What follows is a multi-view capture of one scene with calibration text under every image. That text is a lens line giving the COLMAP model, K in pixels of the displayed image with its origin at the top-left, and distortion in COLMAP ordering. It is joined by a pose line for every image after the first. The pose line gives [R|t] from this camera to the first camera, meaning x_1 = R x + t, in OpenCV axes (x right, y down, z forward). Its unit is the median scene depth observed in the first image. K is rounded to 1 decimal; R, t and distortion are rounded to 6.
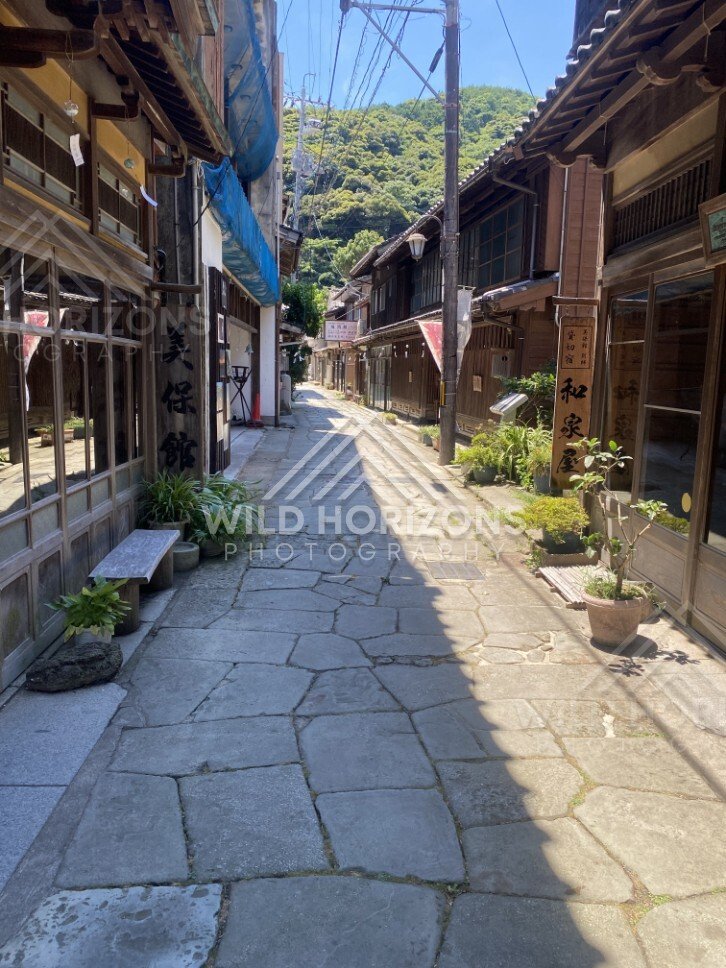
lens RADIAL K [[703.9, 0, 363.0], [0, 703.9, 484.0], [0, 0, 1]] dist [-0.002187, -0.033151]
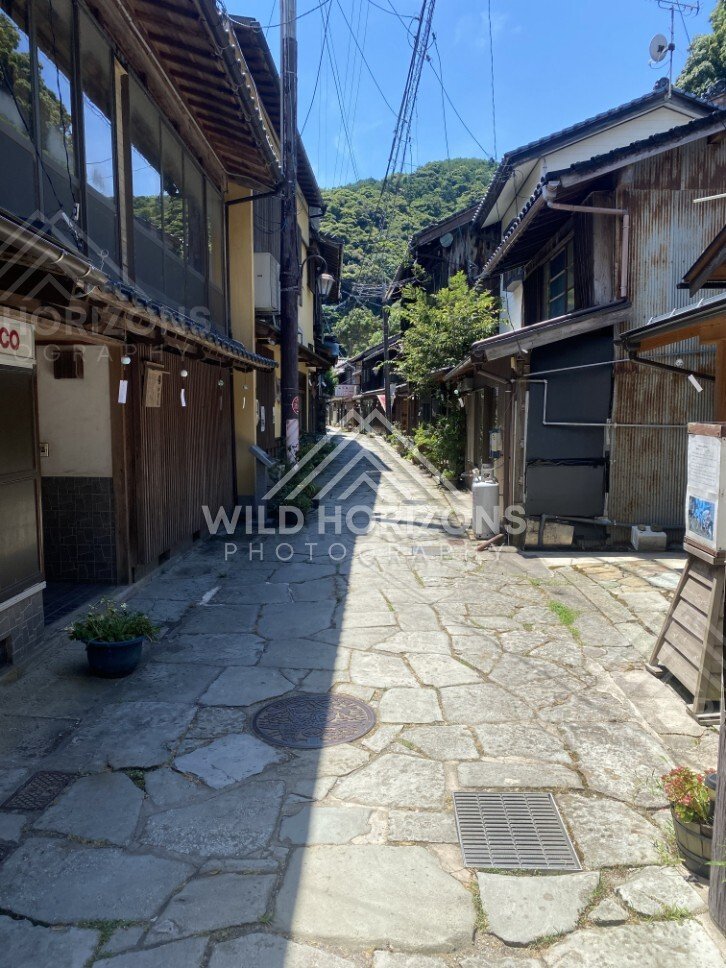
lens RADIAL K [[703.9, 0, 363.0], [0, 703.9, 484.0], [0, 0, 1]] dist [-0.002187, -0.033151]
pose [[0.999707, -0.023305, 0.006573, -0.023915], [0.023671, 0.997760, -0.062572, 0.750393], [-0.005100, 0.062709, 0.998019, -4.463990]]
